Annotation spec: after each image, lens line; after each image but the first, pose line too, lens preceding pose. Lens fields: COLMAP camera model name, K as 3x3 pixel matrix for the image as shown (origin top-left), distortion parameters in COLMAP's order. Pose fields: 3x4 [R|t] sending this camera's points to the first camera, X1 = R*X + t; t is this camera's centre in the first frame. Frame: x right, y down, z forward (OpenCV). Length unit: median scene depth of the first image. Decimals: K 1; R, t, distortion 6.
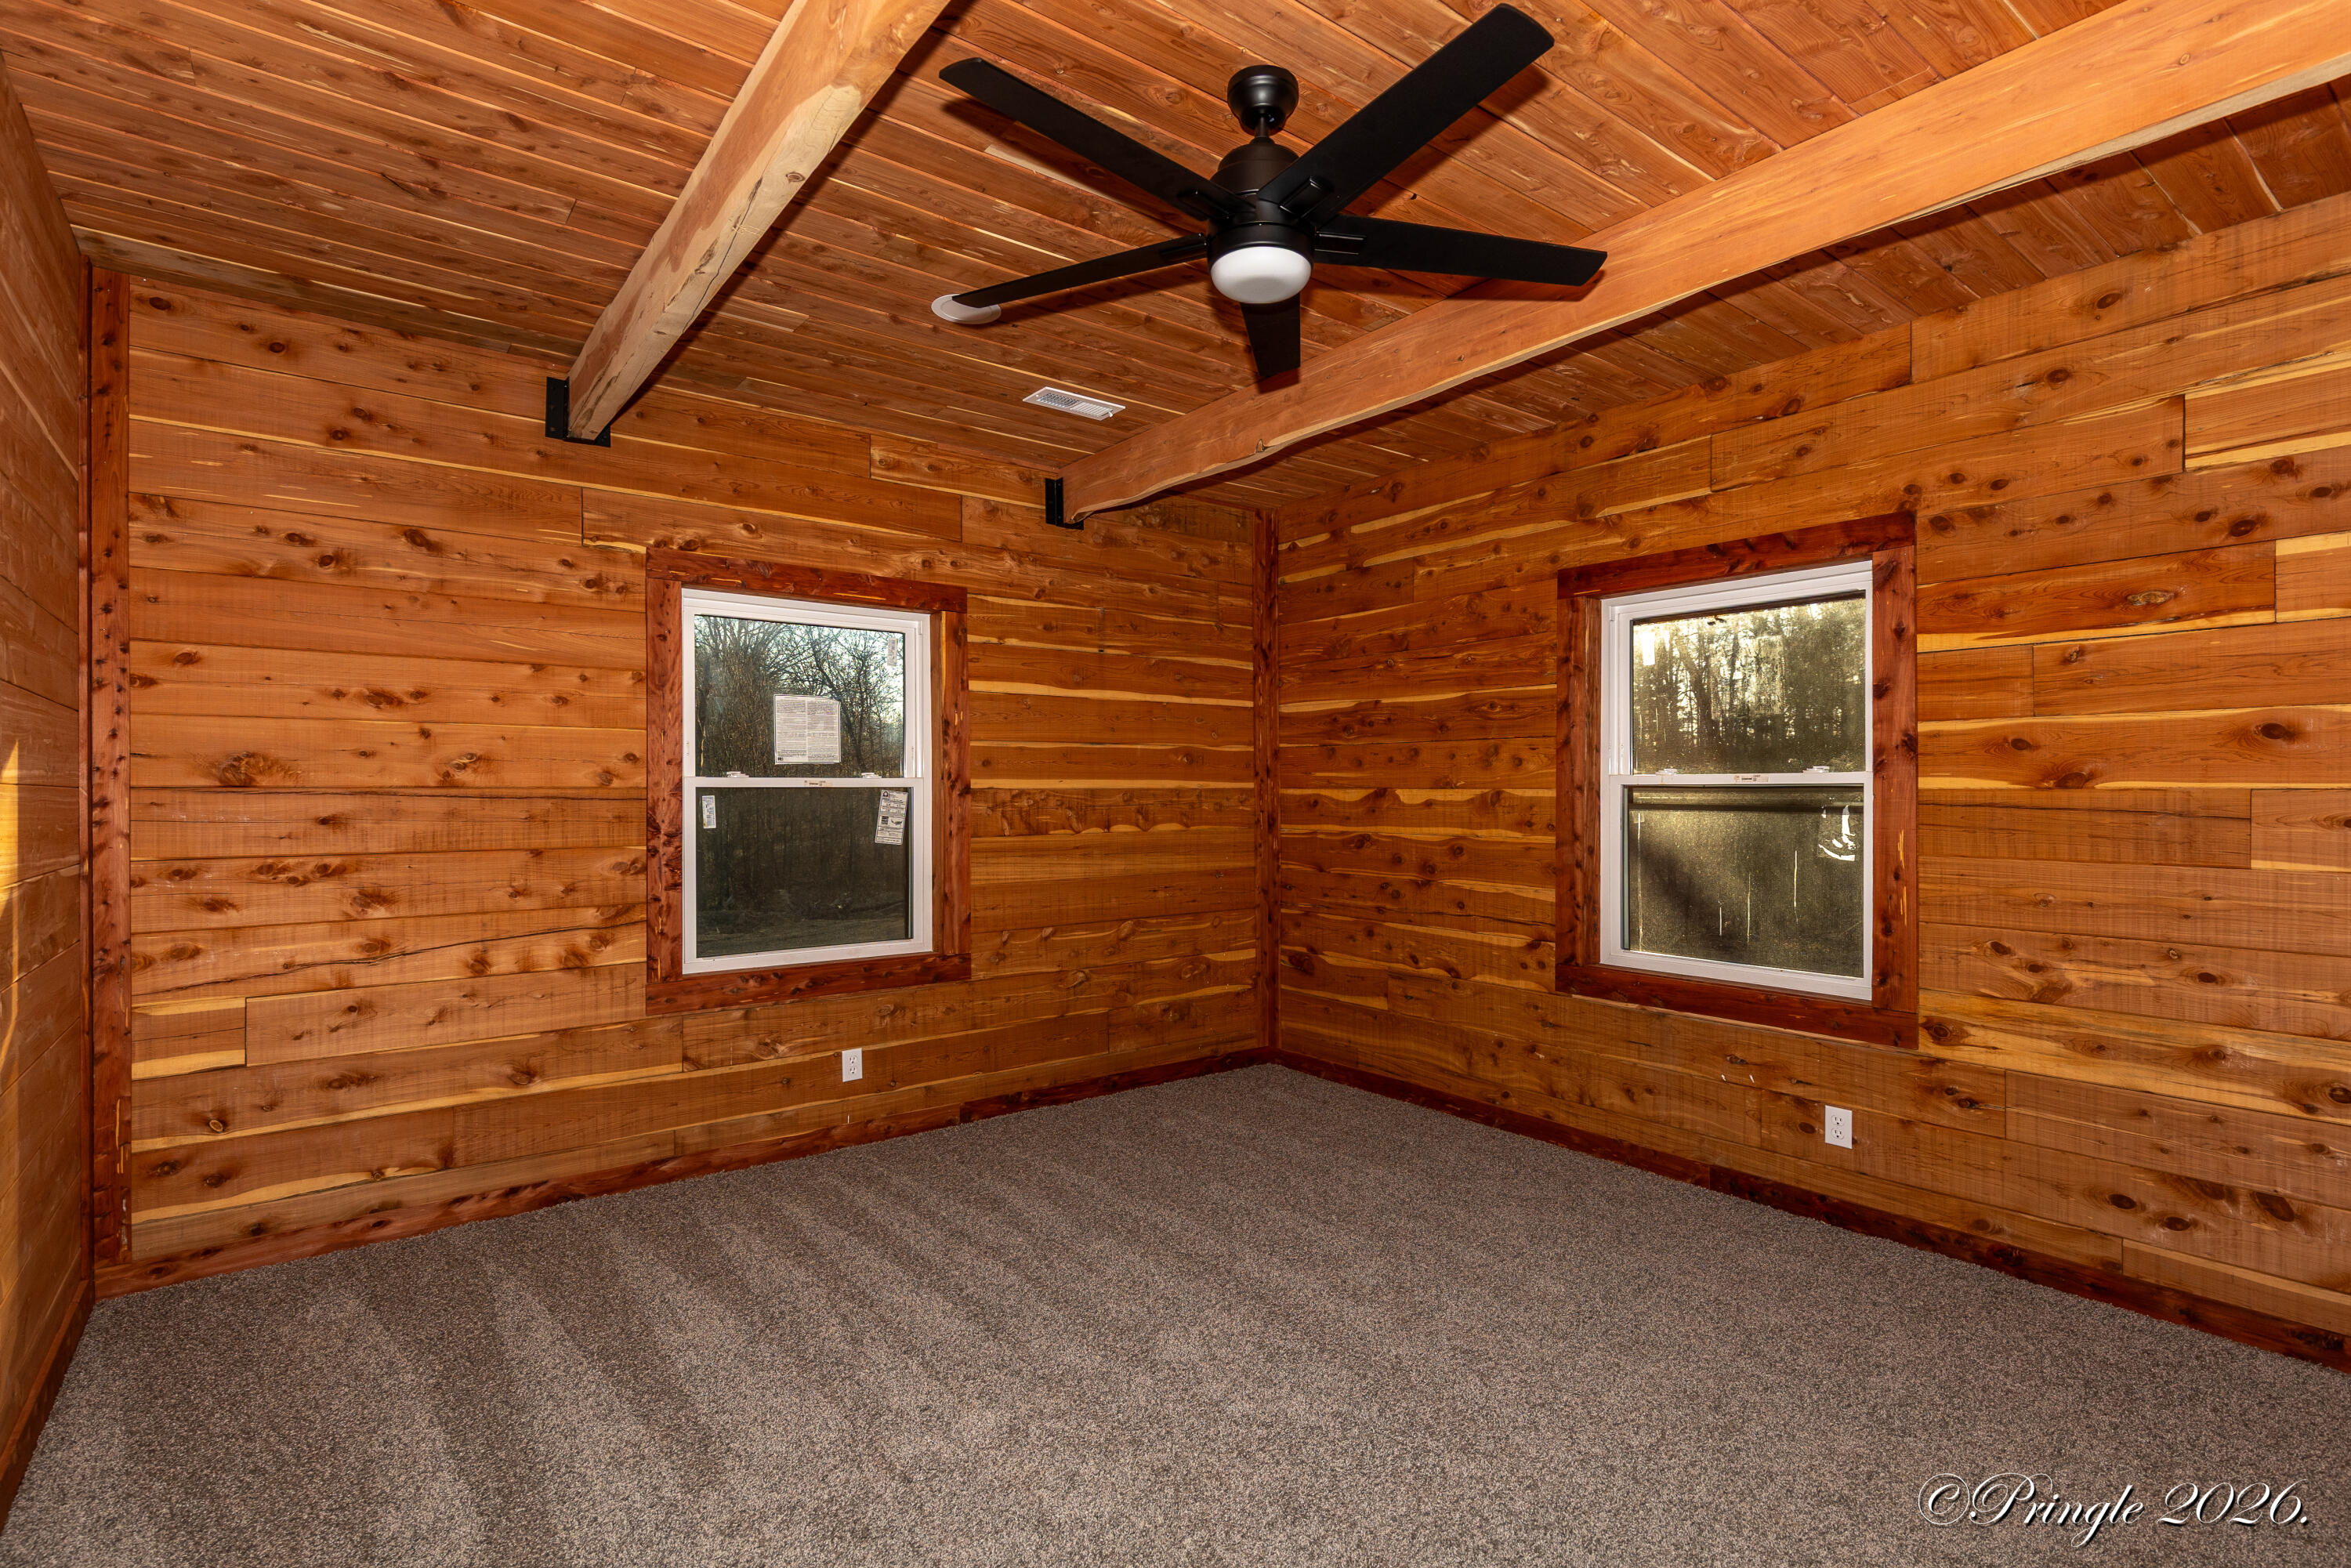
lens RADIAL K [[1124.0, 0, 1174.2], [0, 1124.0, 788.7], [0, 0, 1]] dist [0.013037, -0.001283]
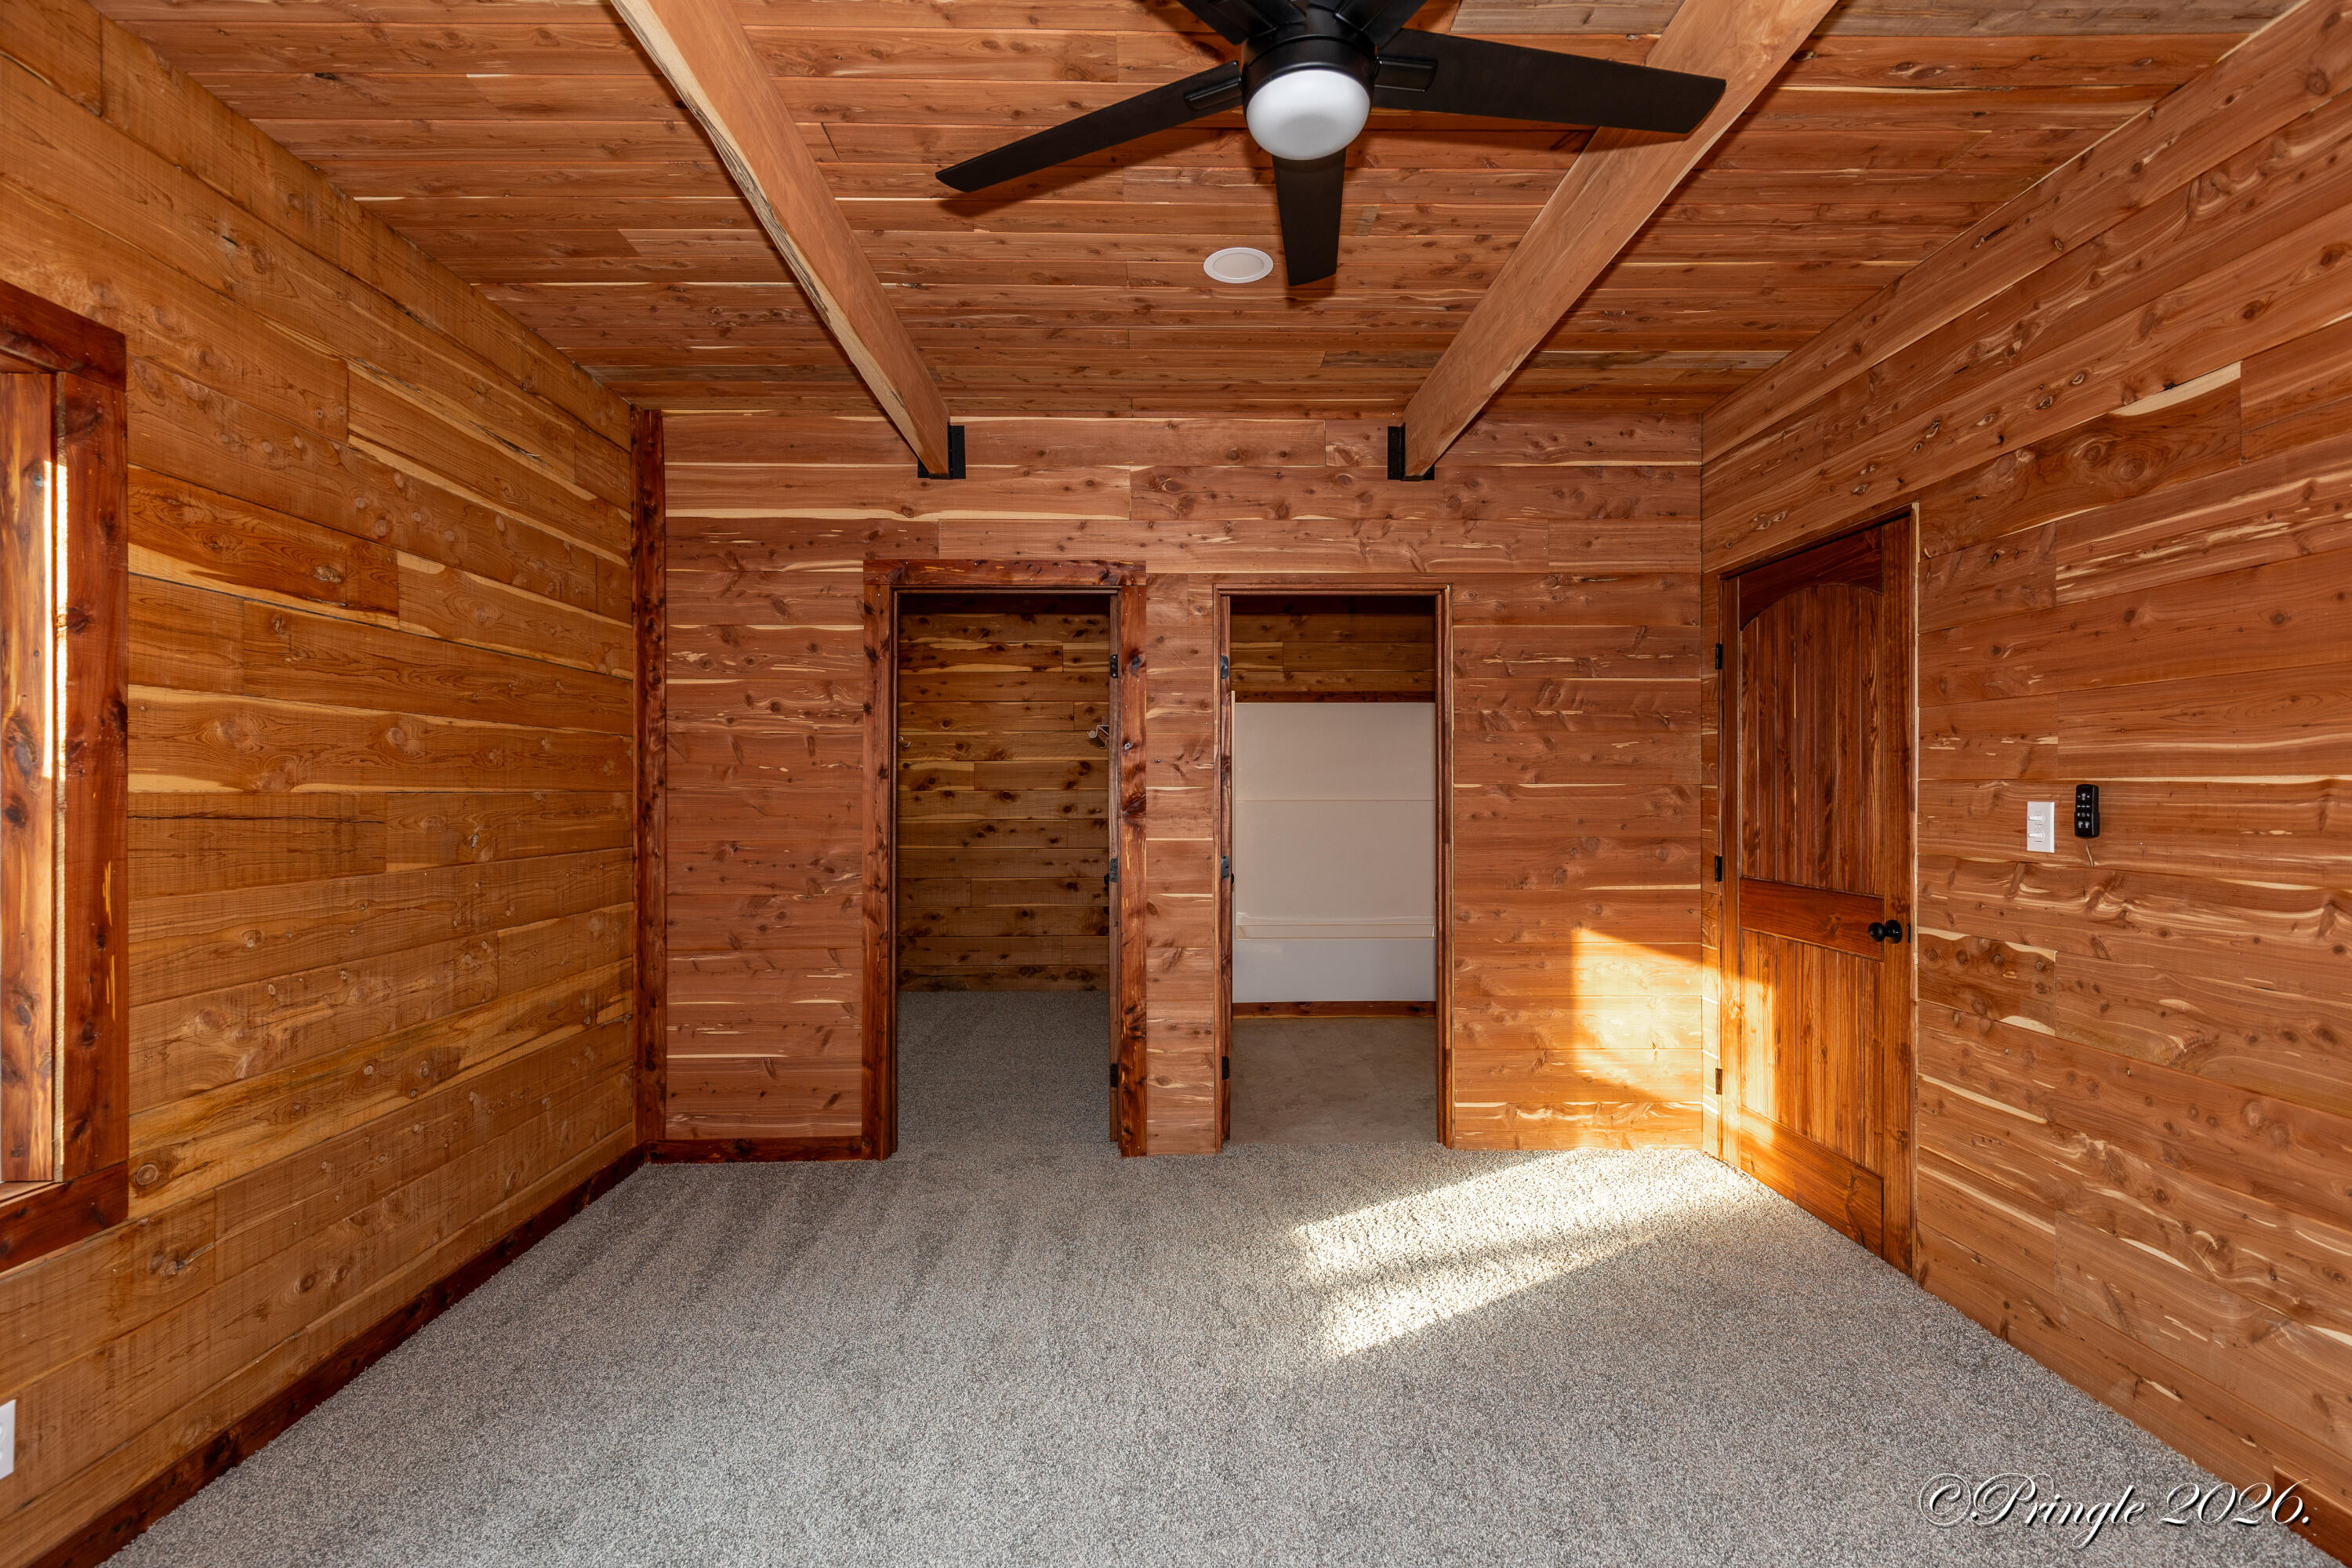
lens RADIAL K [[1124.6, 0, 1173.2], [0, 1124.6, 784.4], [0, 0, 1]] dist [0.013037, -0.001283]
pose [[-0.800662, 0.004783, 0.599098, -0.177661], [0.001269, 0.999979, -0.006288, 0.000323], [-0.599116, -0.004275, -0.800651, 1.227779]]
